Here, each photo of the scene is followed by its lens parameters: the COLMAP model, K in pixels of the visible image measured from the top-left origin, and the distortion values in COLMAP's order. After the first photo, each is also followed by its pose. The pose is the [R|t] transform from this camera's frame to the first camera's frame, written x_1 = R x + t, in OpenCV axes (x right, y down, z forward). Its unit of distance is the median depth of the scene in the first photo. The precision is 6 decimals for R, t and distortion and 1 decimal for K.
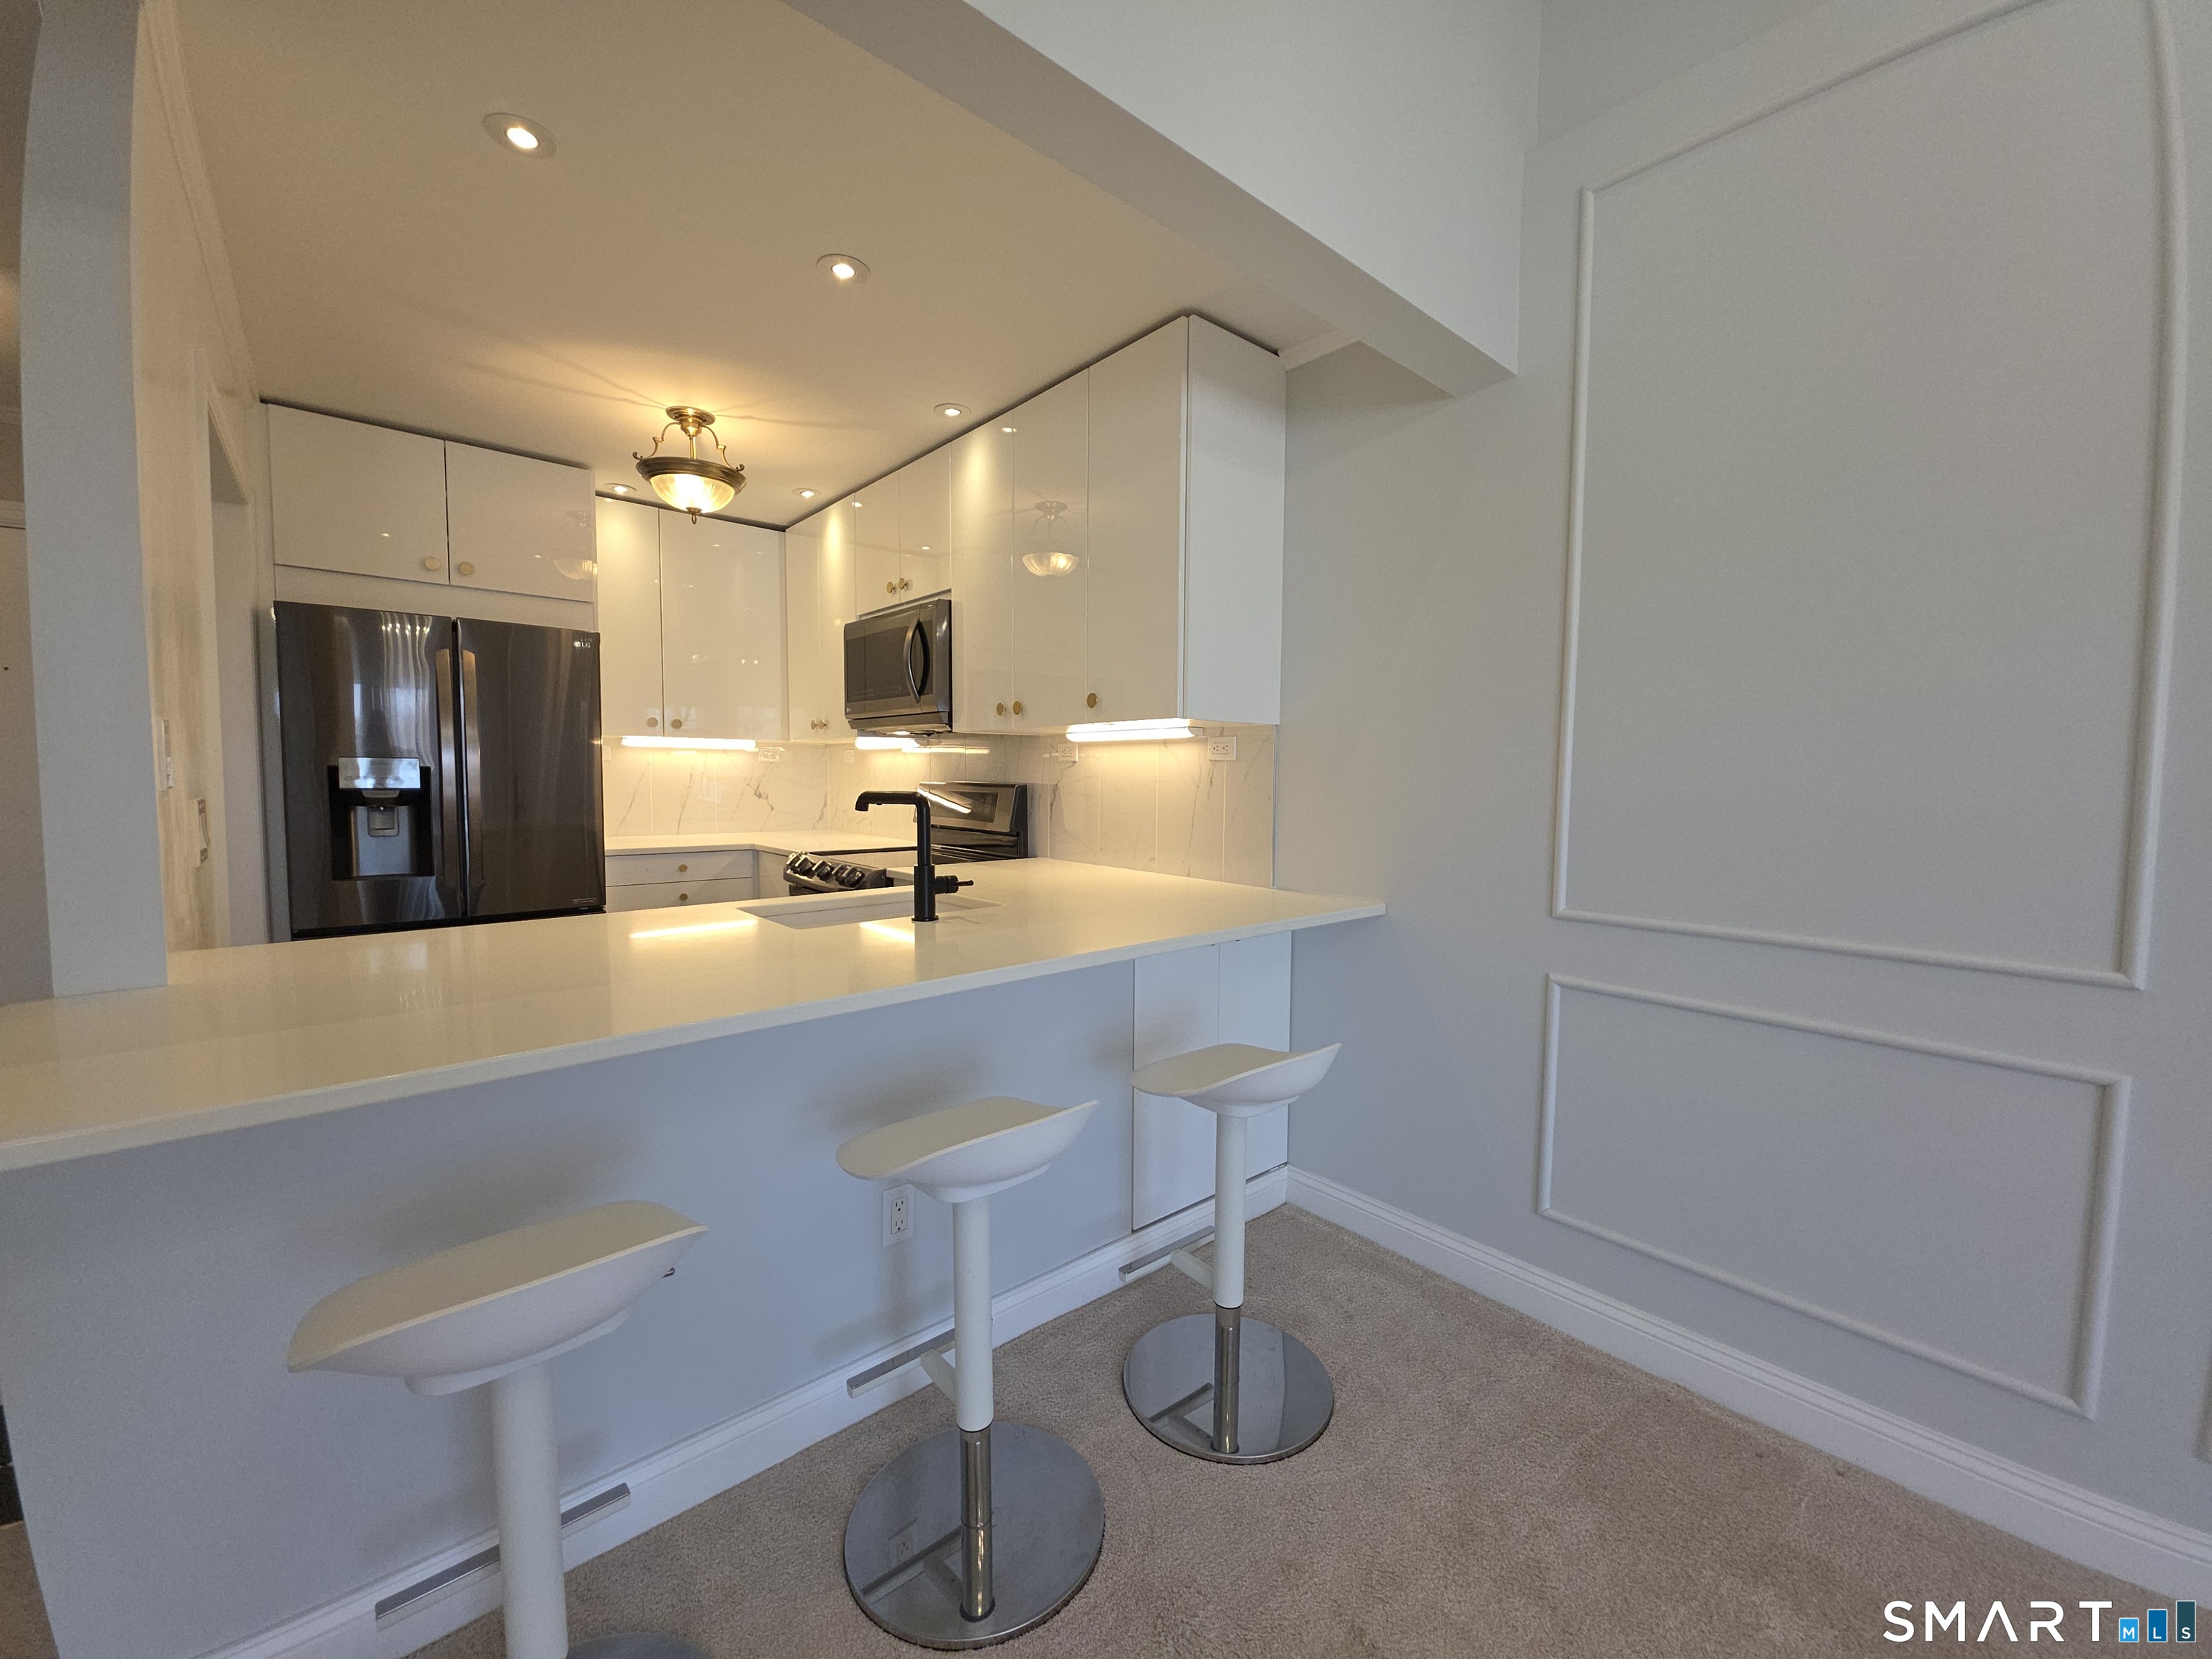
lens RADIAL K [[881.3, 0, 1096.2], [0, 881.3, 822.2], [0, 0, 1]] dist [0.012137, -0.007027]
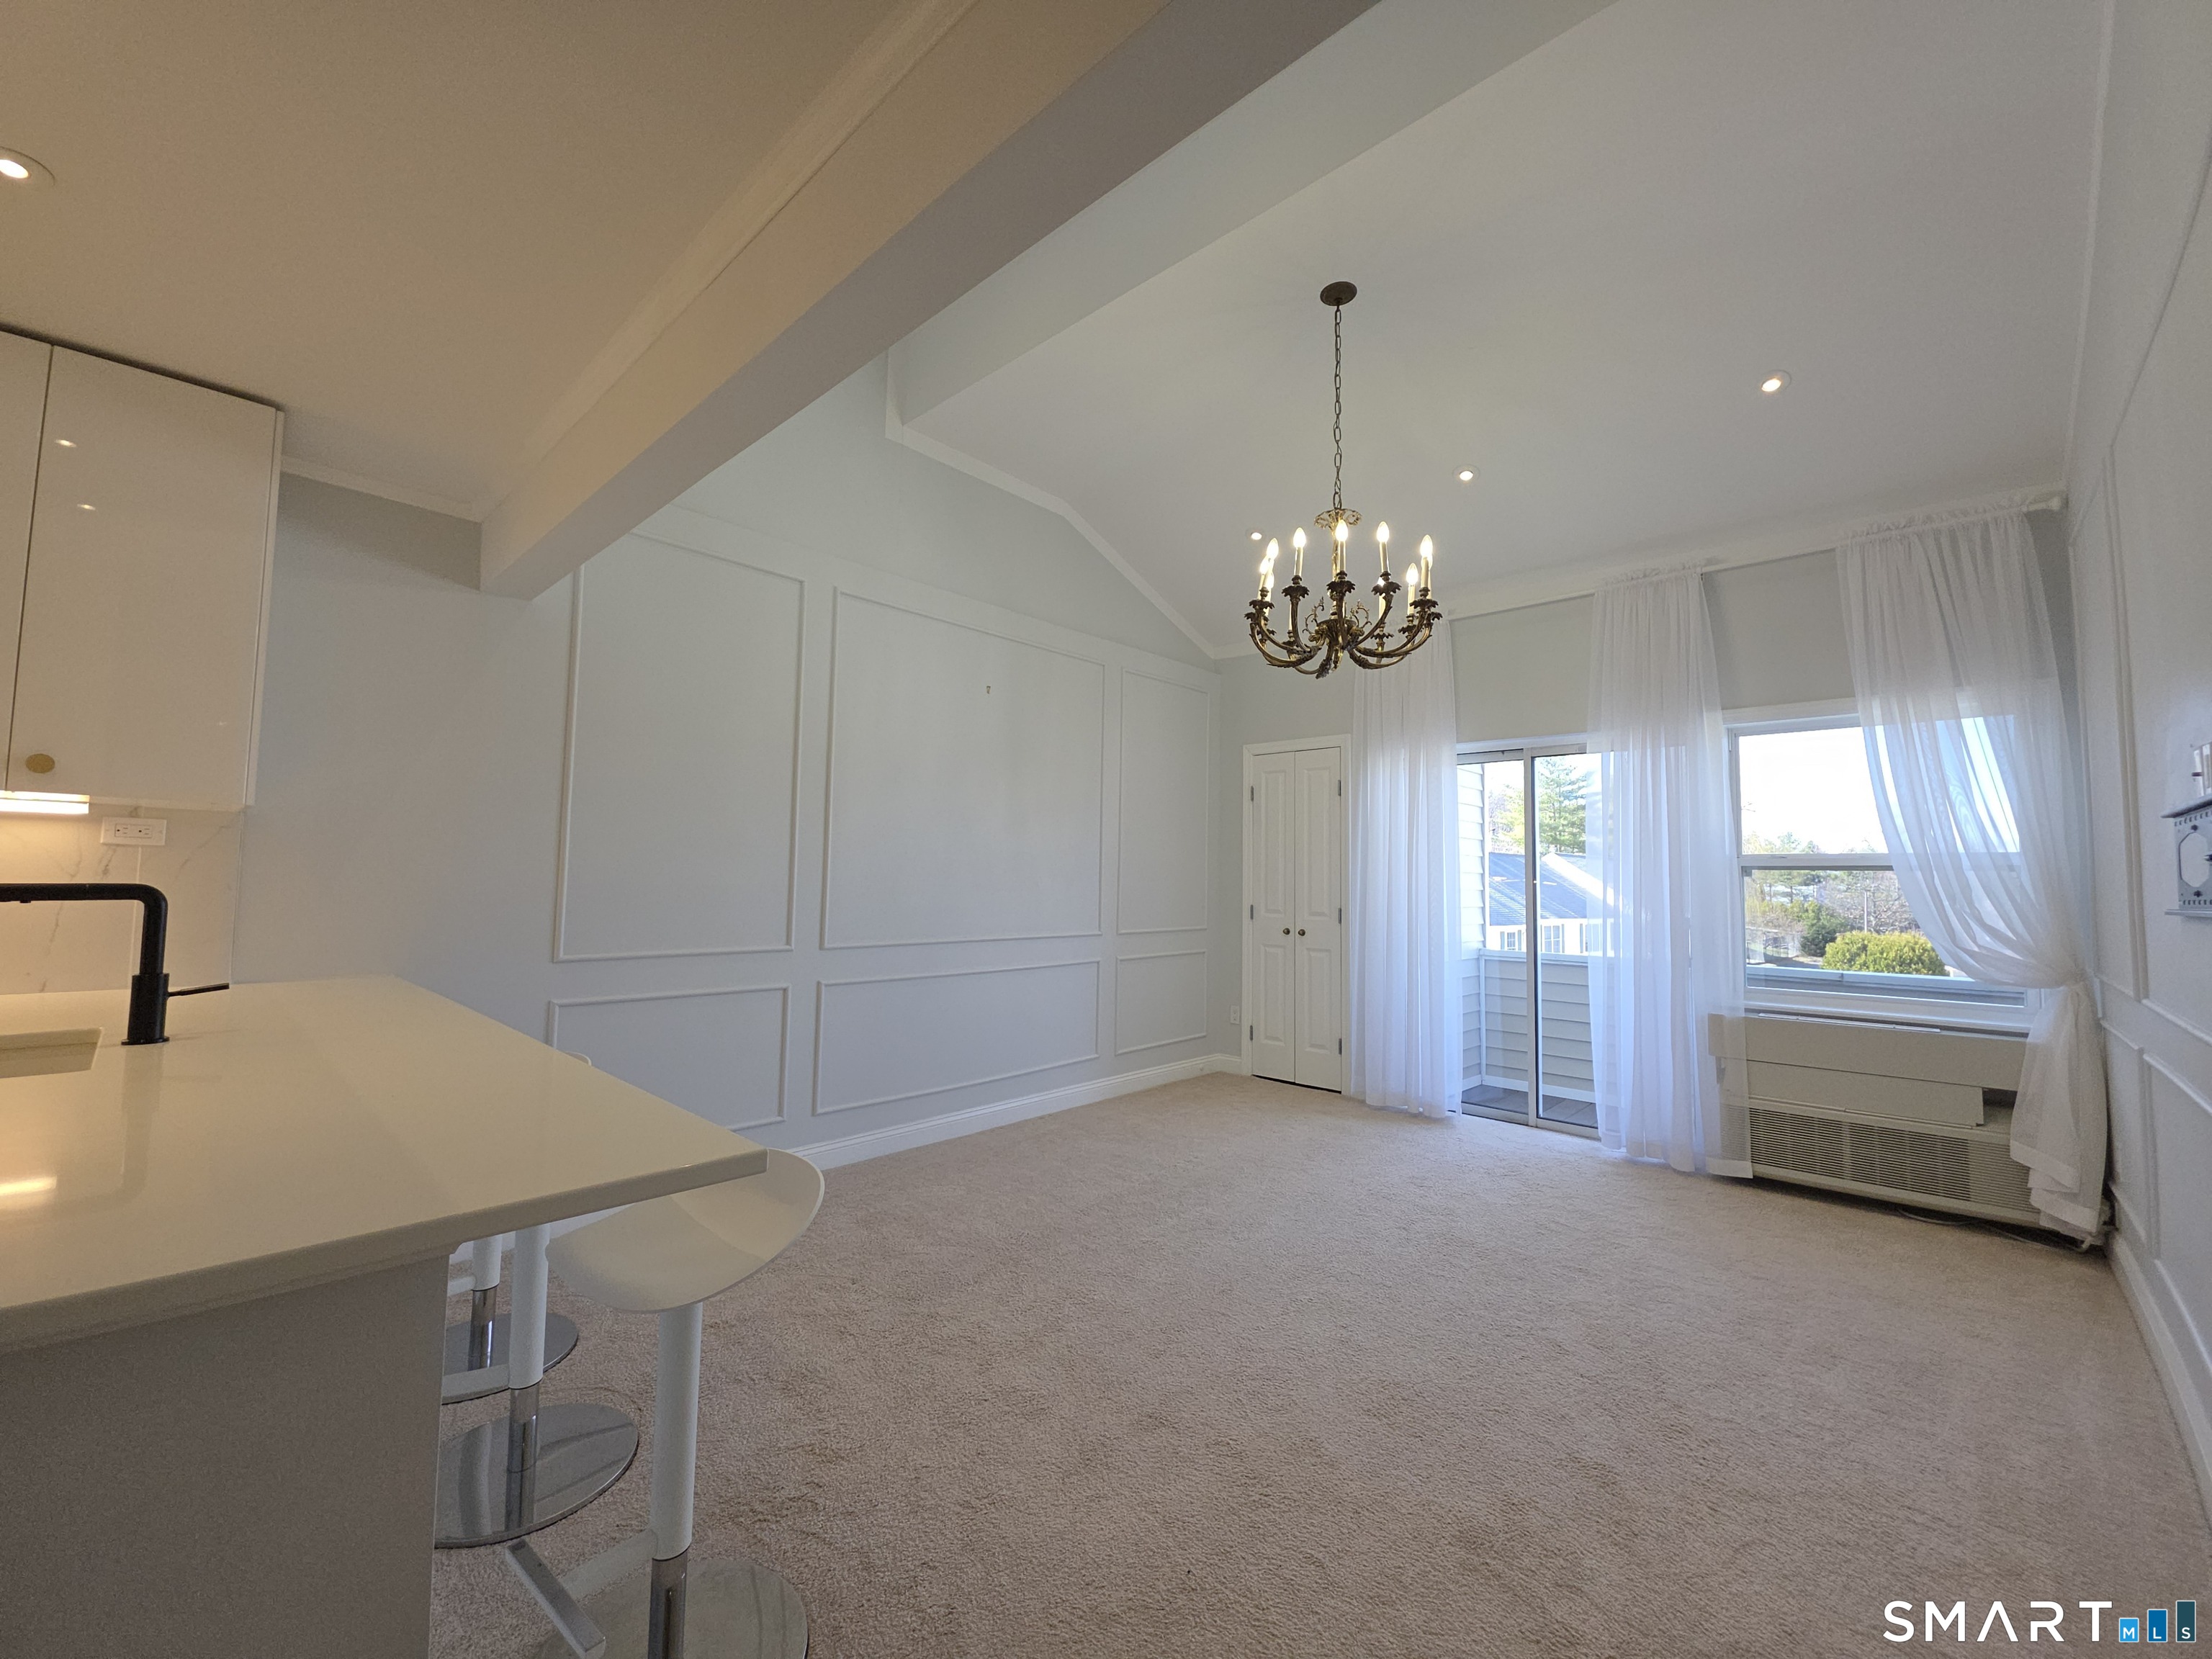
lens RADIAL K [[881.3, 0, 1102.2], [0, 881.3, 827.2], [0, 0, 1]] dist [0.012137, -0.007027]
pose [[-0.091734, 0.053260, 0.994358, -0.795000], [0.038715, 0.998004, -0.049883, -0.008506], [-0.995031, 0.033920, -0.093613, 0.143095]]
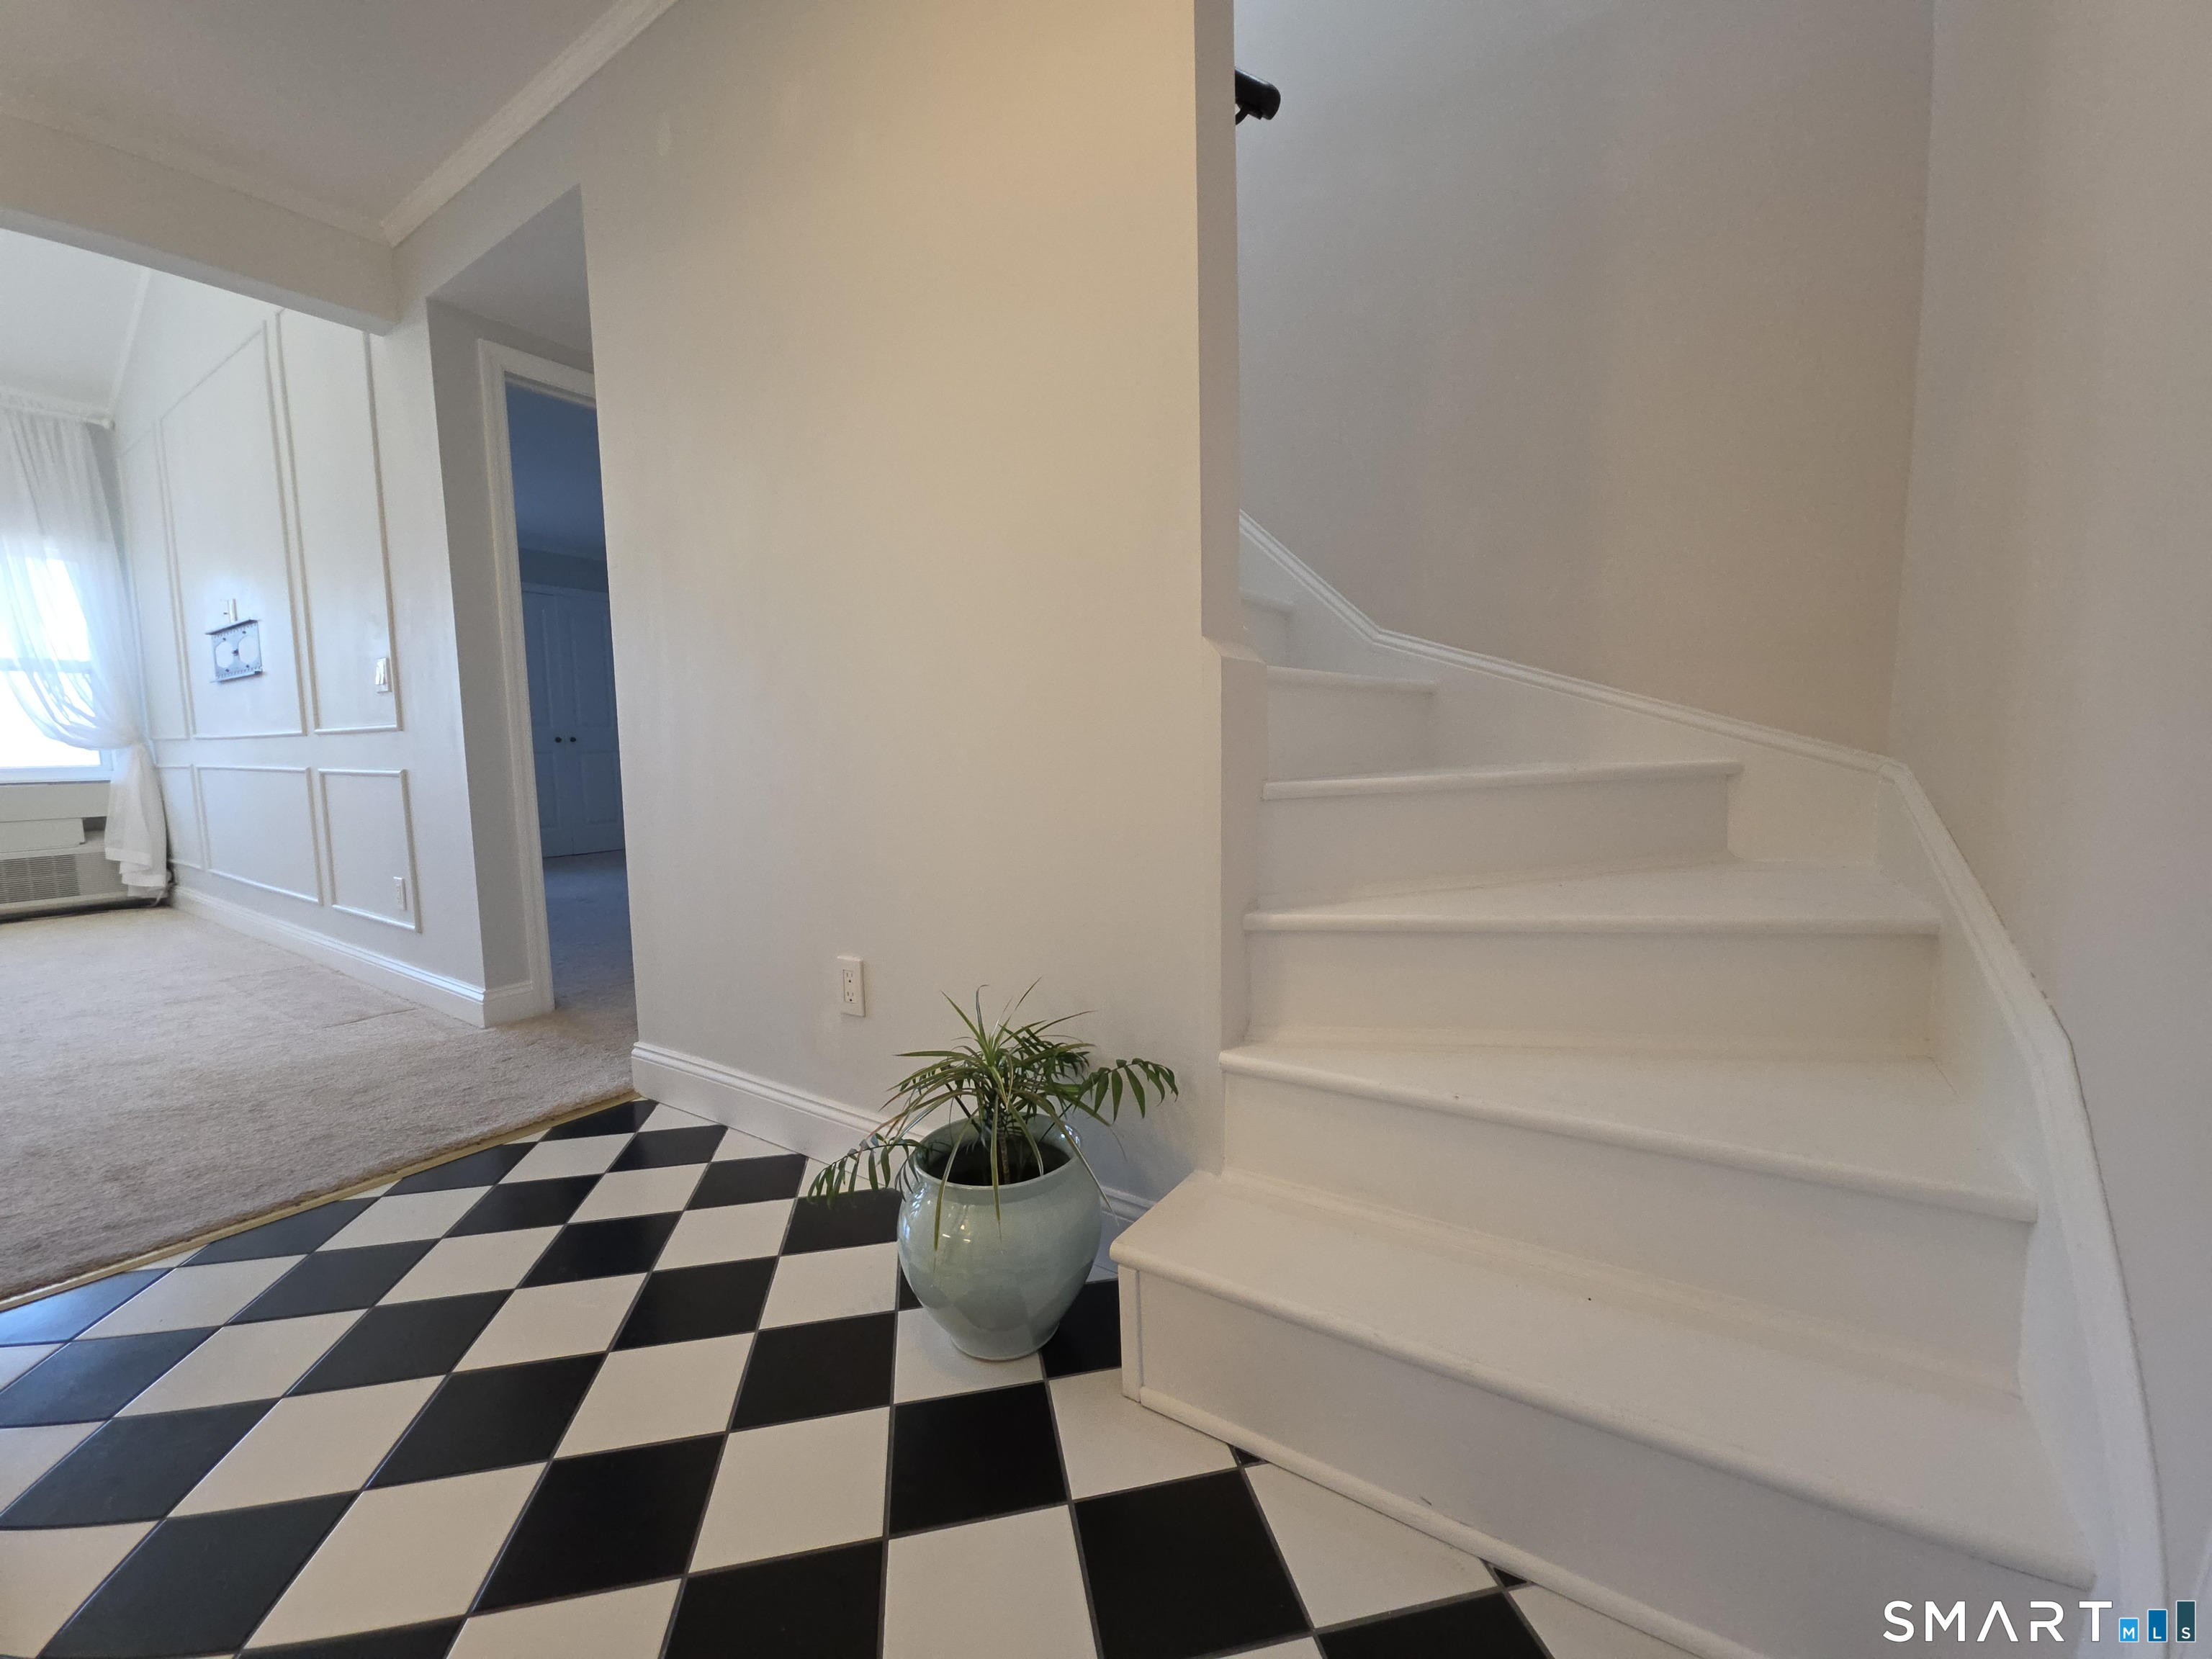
lens RADIAL K [[881.3, 0, 1115.5], [0, 881.3, 824.8], [0, 0, 1]] dist [0.012137, -0.007027]
pose [[-0.968504, 0.030394, -0.247135, -1.255310], [-0.005489, 0.989675, 0.143225, 0.079210], [0.248936, 0.140071, -0.958338, 1.066228]]
